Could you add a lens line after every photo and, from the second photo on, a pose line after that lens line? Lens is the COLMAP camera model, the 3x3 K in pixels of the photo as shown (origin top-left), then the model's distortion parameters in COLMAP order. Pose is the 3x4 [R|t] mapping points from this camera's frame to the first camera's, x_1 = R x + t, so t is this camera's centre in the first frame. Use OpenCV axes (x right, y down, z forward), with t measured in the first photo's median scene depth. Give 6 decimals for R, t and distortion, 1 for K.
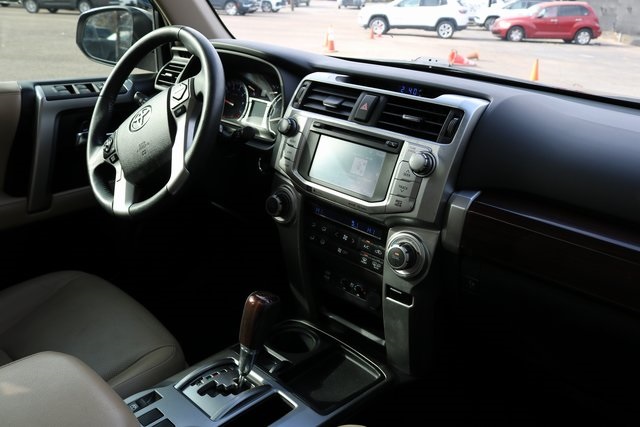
lens RADIAL K [[530.2, 0, 319.2], [0, 530.2, 214.3], [0, 0, 1]] dist [-0.115435, 0.054268]
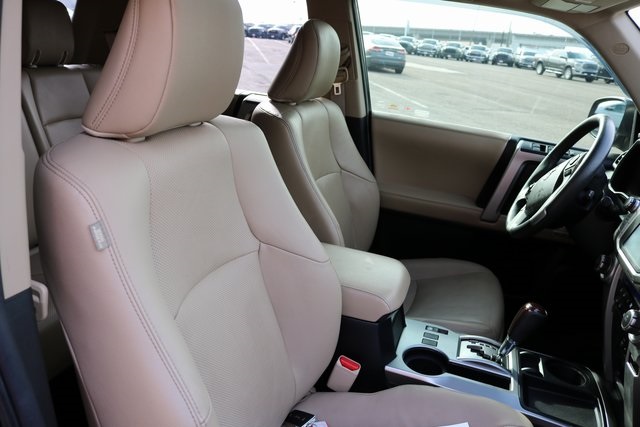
lens RADIAL K [[530.2, 0, 319.7], [0, 530.2, 213.4], [0, 0, 1]] dist [-0.115435, 0.054268]
pose [[0.436702, 0.291703, -0.851000, 0.641639], [-0.414493, 0.904820, 0.097449, 0.033167], [0.798428, 0.310177, 0.516046, -0.175837]]
